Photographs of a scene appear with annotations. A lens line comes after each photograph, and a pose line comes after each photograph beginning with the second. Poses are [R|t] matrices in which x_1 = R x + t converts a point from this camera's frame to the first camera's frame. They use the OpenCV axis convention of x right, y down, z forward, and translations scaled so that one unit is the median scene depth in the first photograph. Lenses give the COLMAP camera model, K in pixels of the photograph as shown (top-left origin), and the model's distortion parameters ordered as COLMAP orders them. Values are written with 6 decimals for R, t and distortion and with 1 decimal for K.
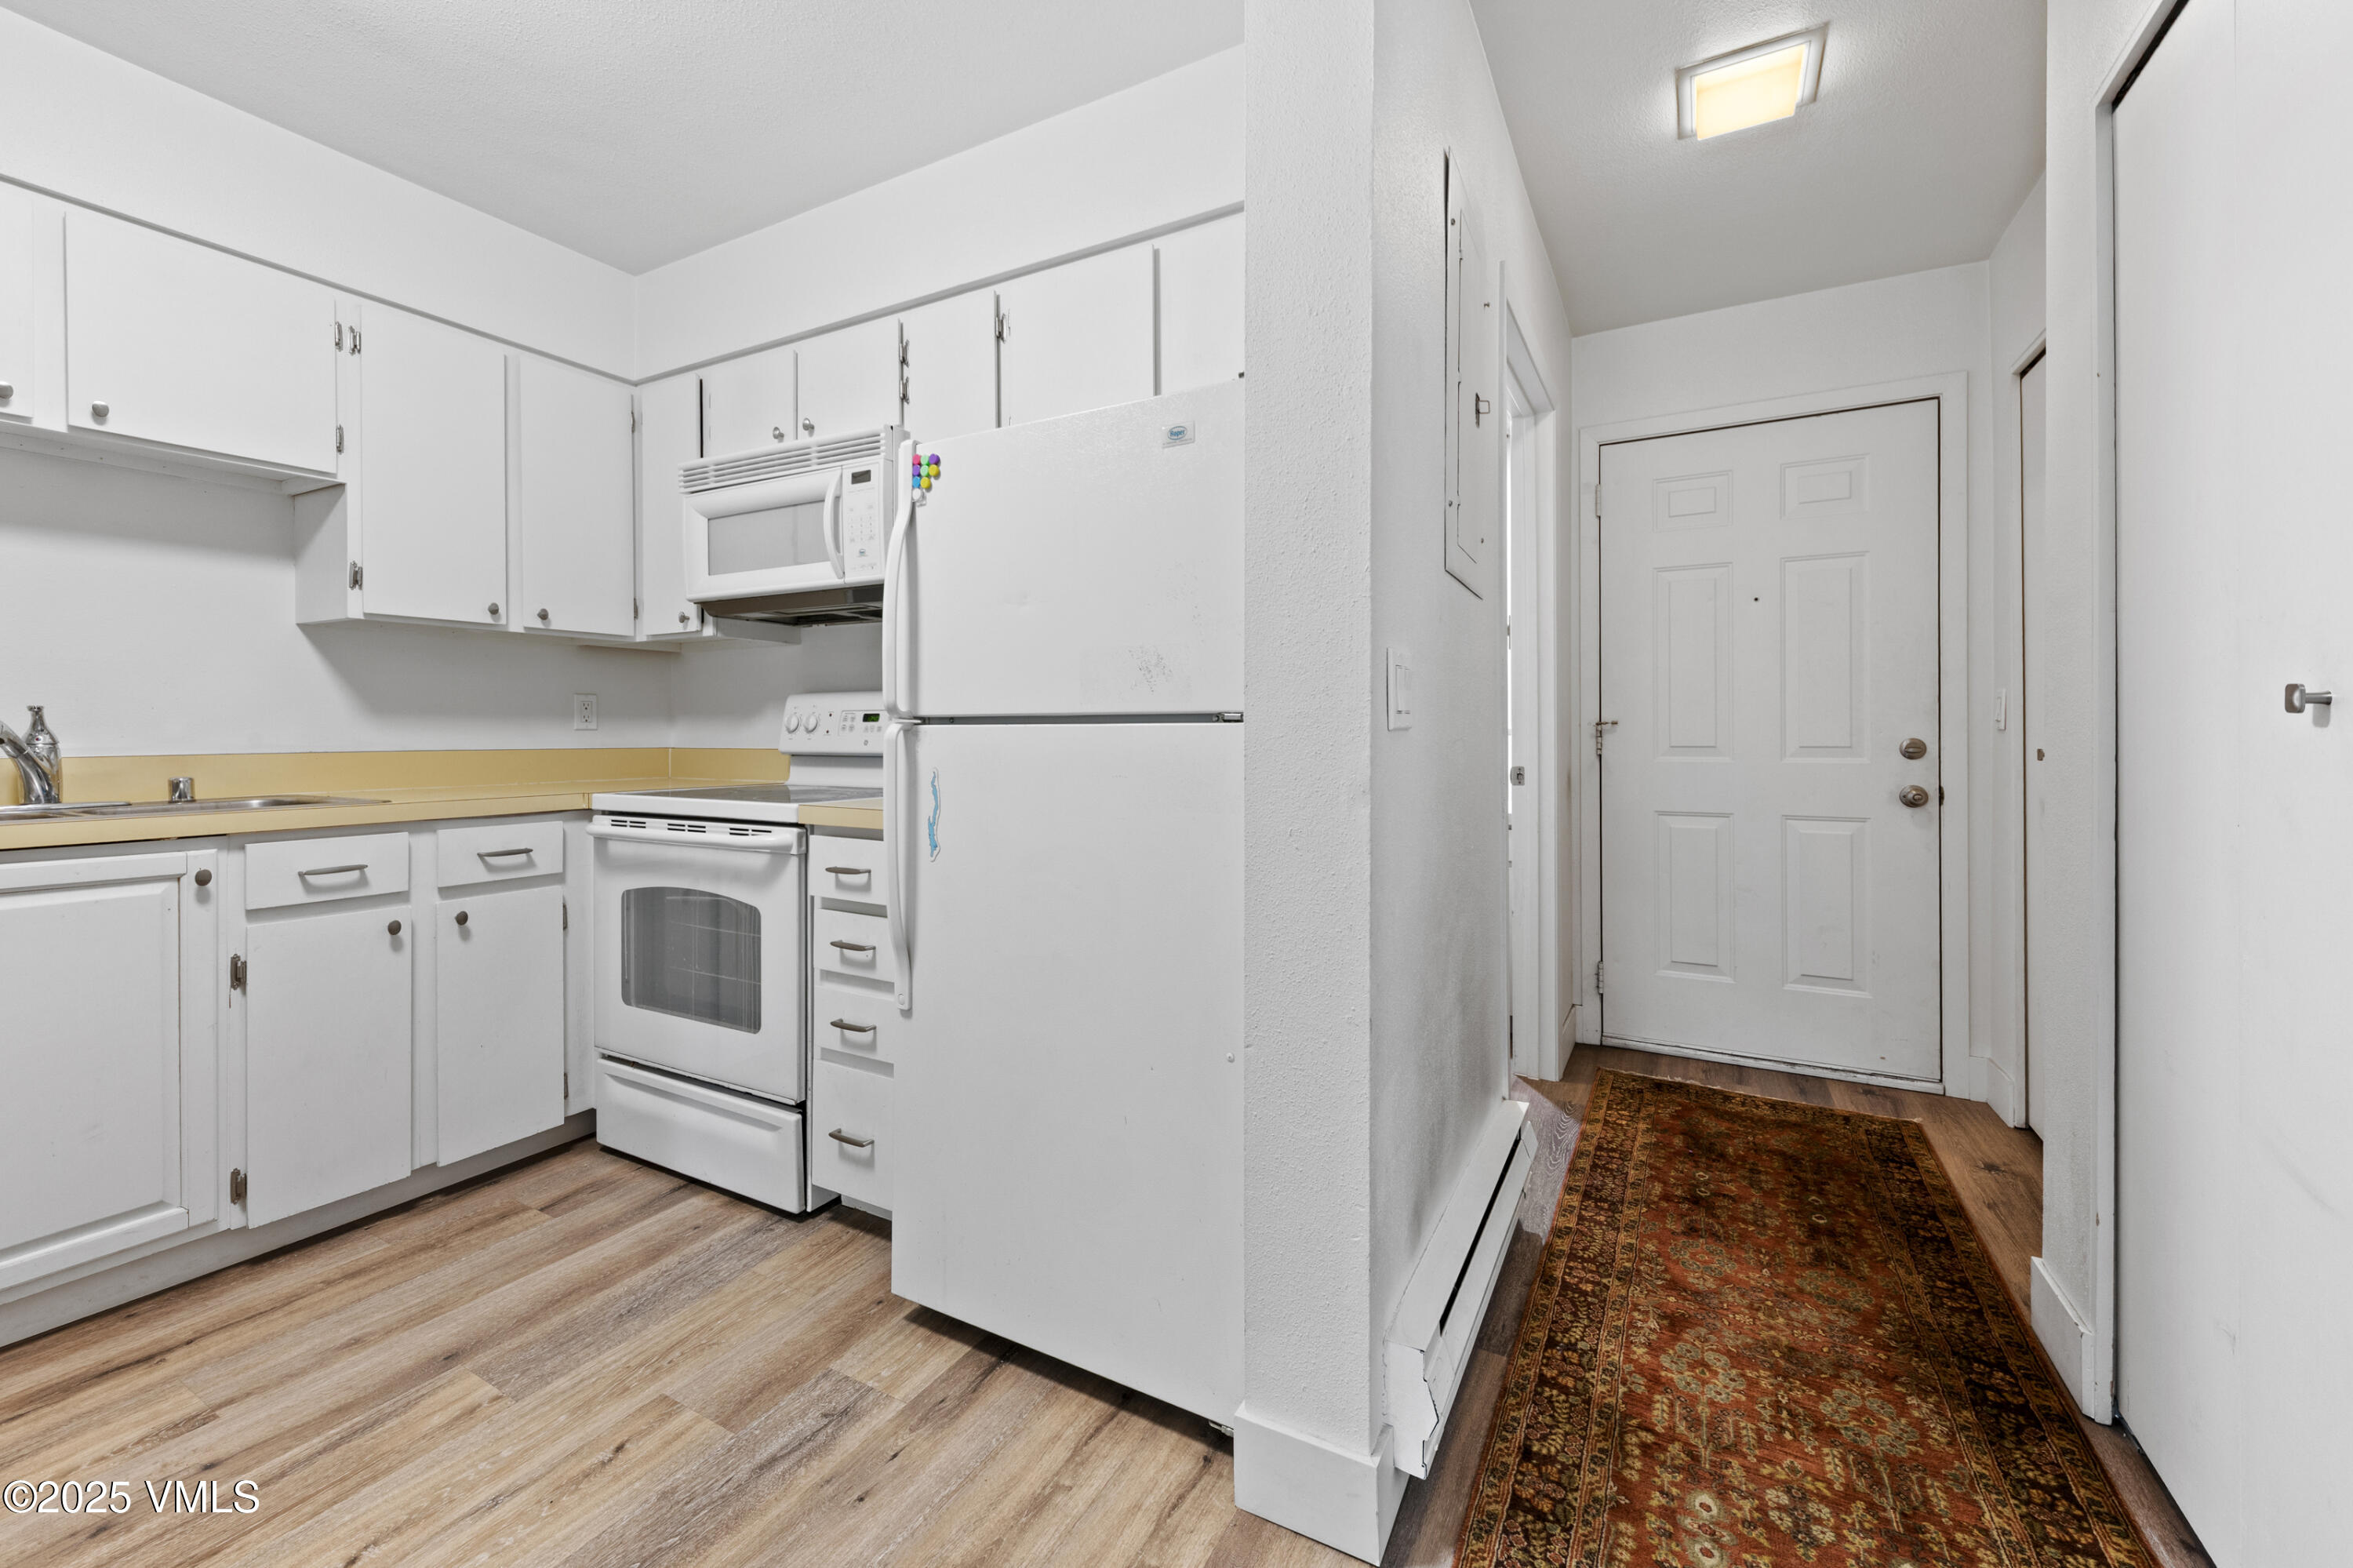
lens RADIAL K [[907.8, 0, 1175.4], [0, 907.8, 740.4], [0, 0, 1]] dist [0.011881, -0.005740]
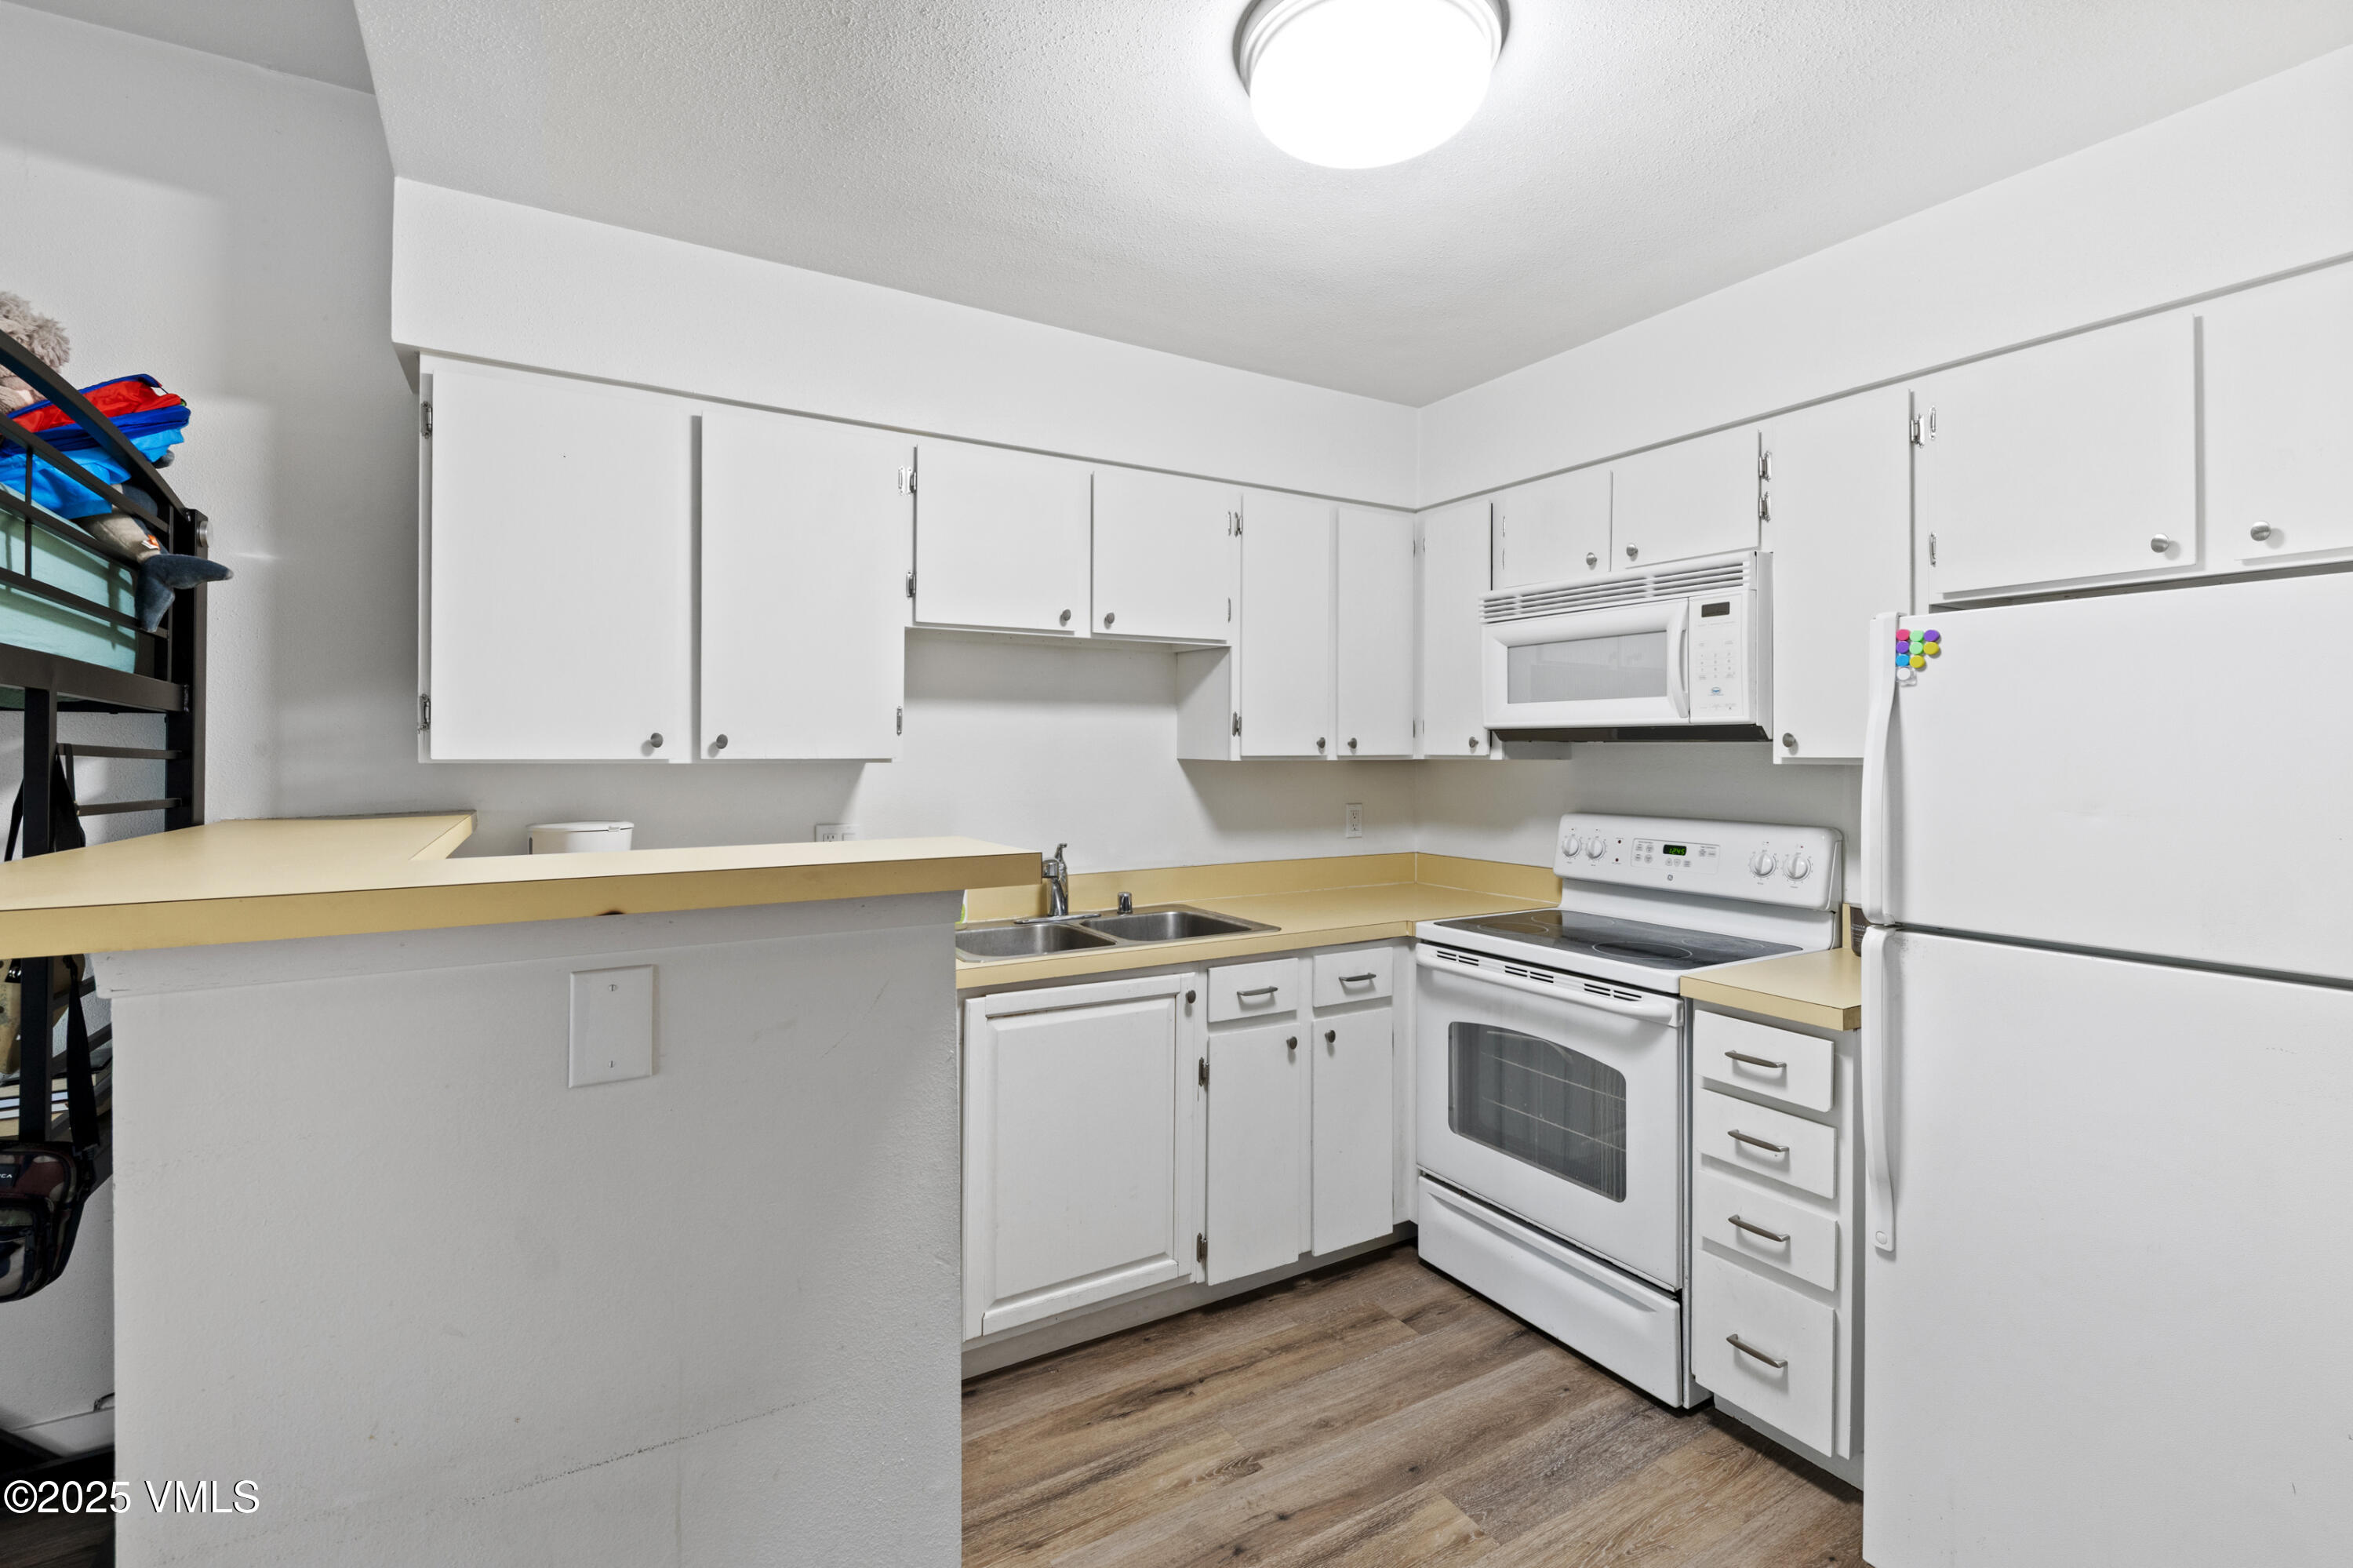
lens RADIAL K [[1038.1, 0, 1188.4], [0, 1038.1, 748.1], [0, 0, 1]] dist [0.003539, -0.001311]
pose [[0.863978, 0.001720, -0.503527, -0.304460], [-0.008701, 0.999896, -0.011515, -0.145106], [0.503454, 0.014330, 0.863903, -0.191428]]
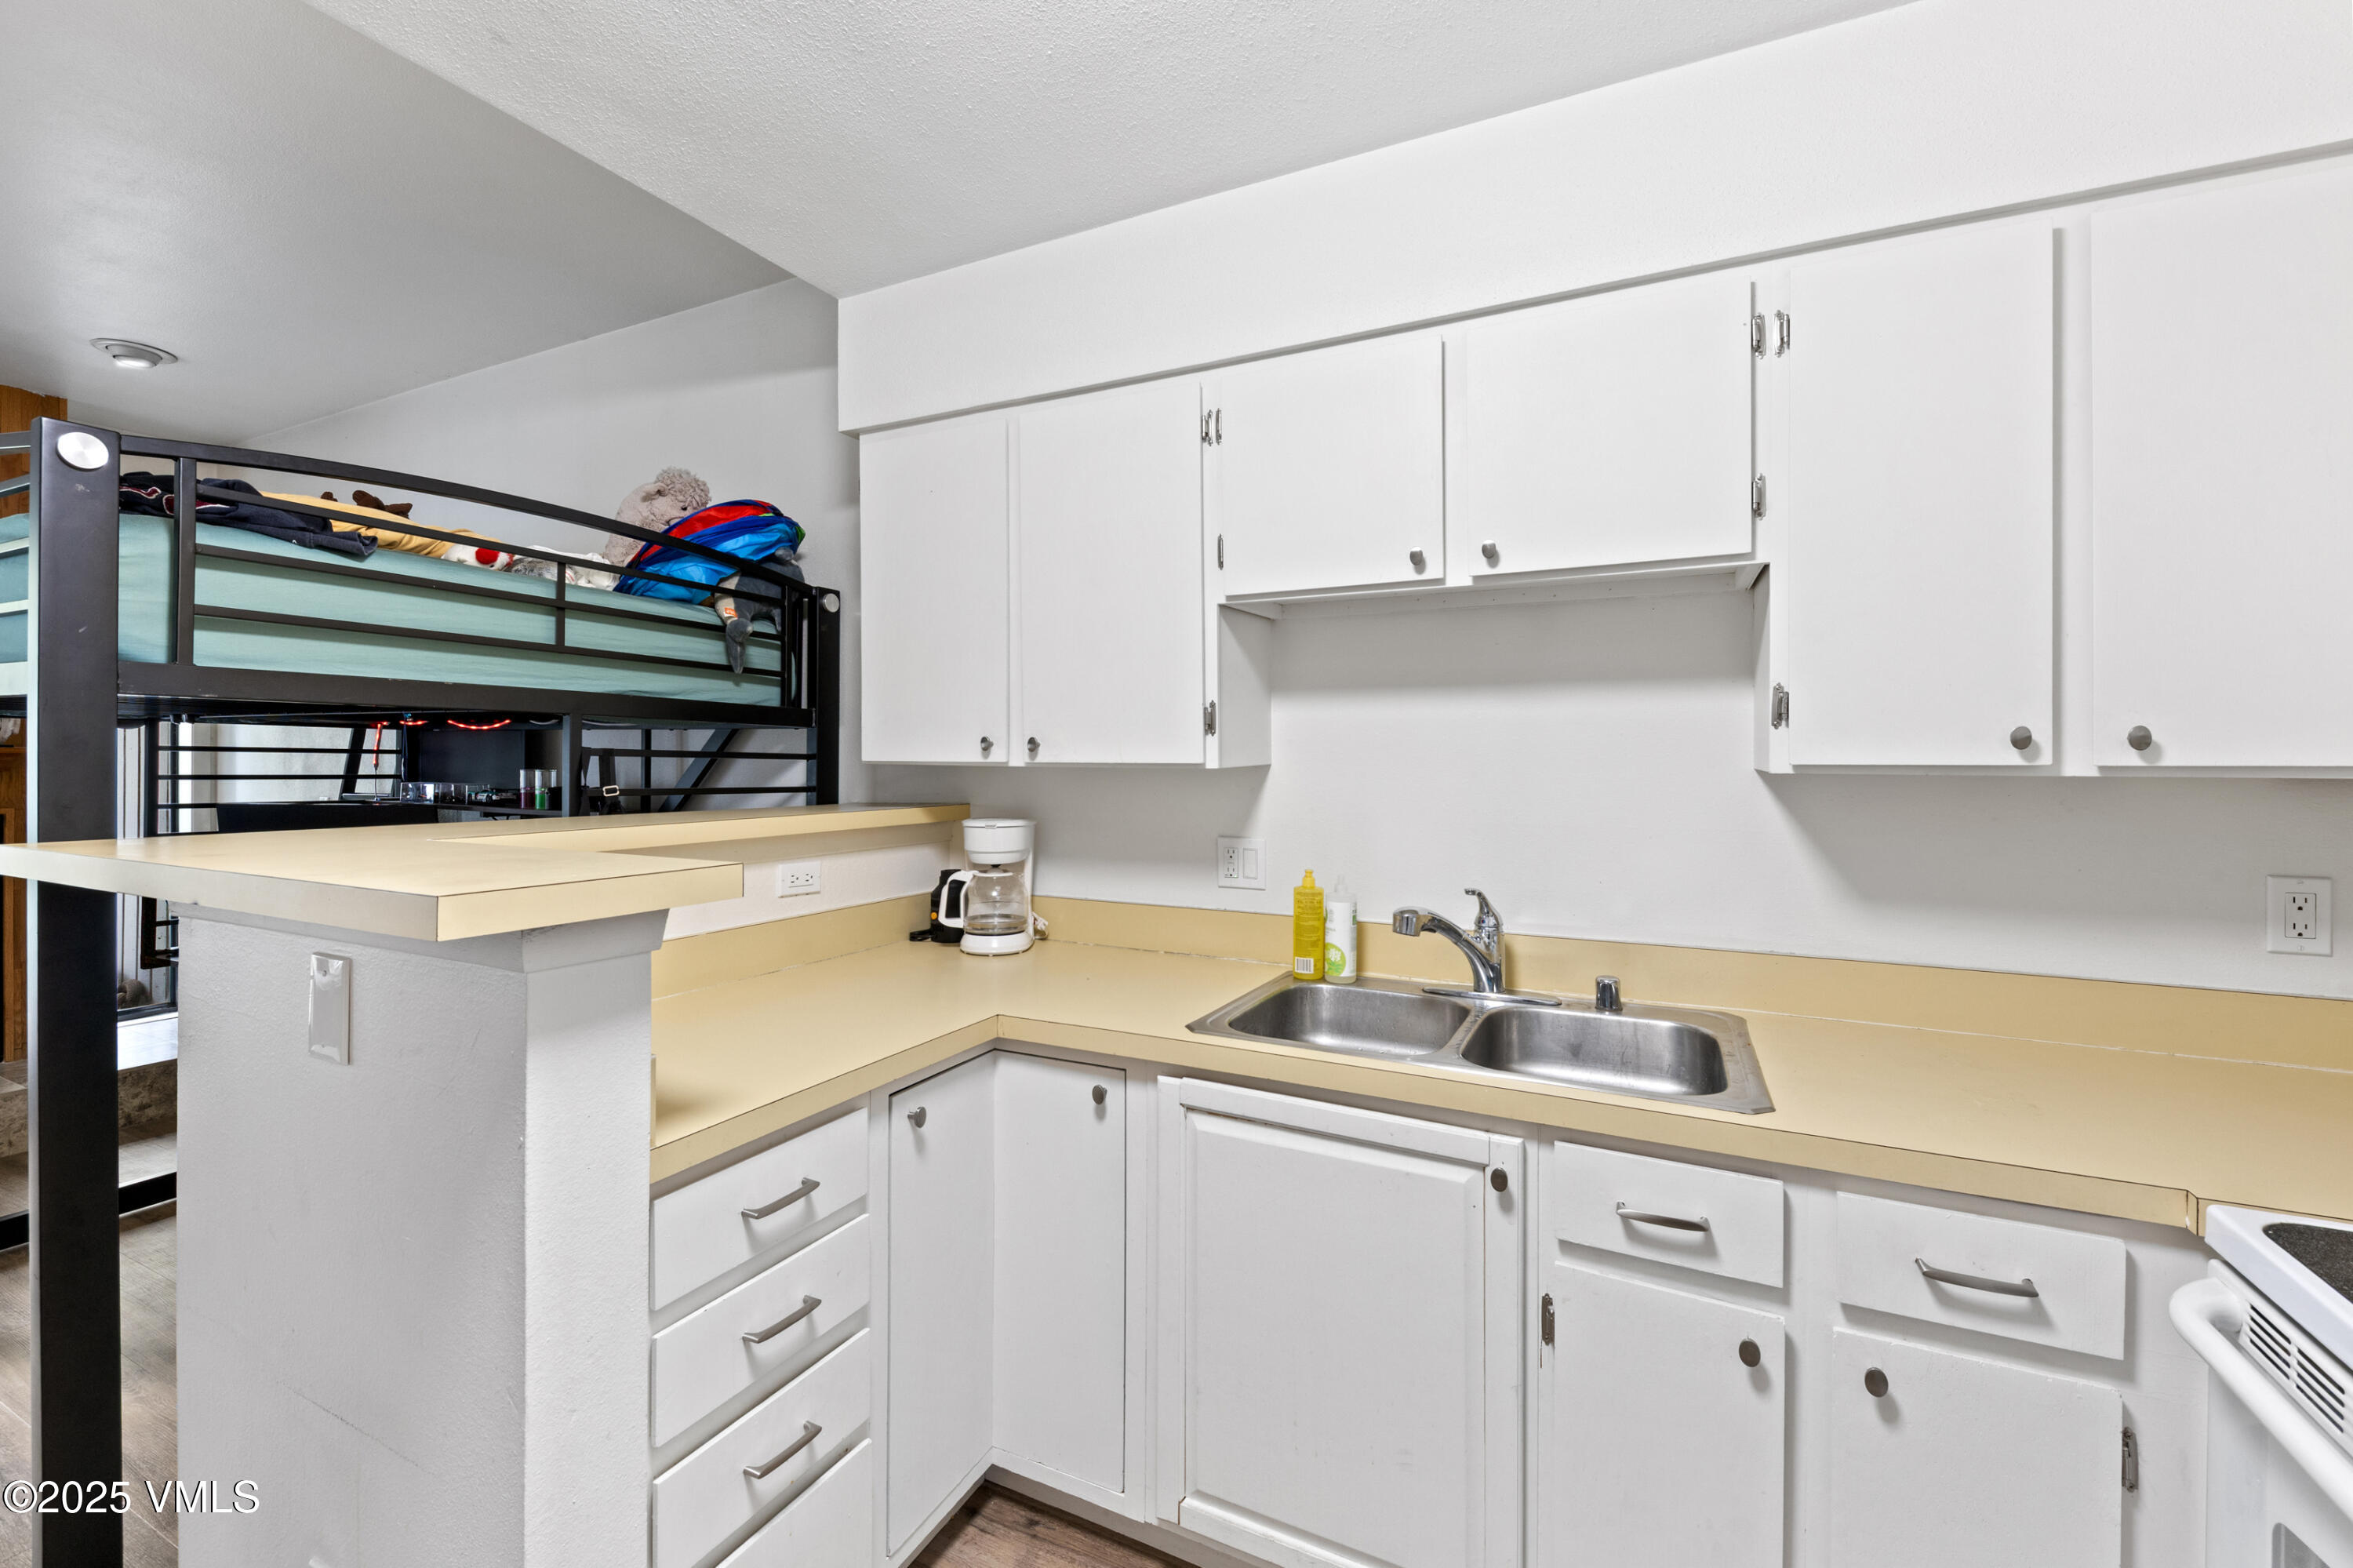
lens RADIAL K [[962.6, 0, 1192.7], [0, 962.6, 751.3], [0, 0, 1]] dist [0.007324, -0.004101]
pose [[0.047357, -0.000606, -0.998878, -0.272142], [-0.013737, 0.999905, -0.001258, -0.154126], [0.998784, 0.013781, 0.047344, 0.608256]]
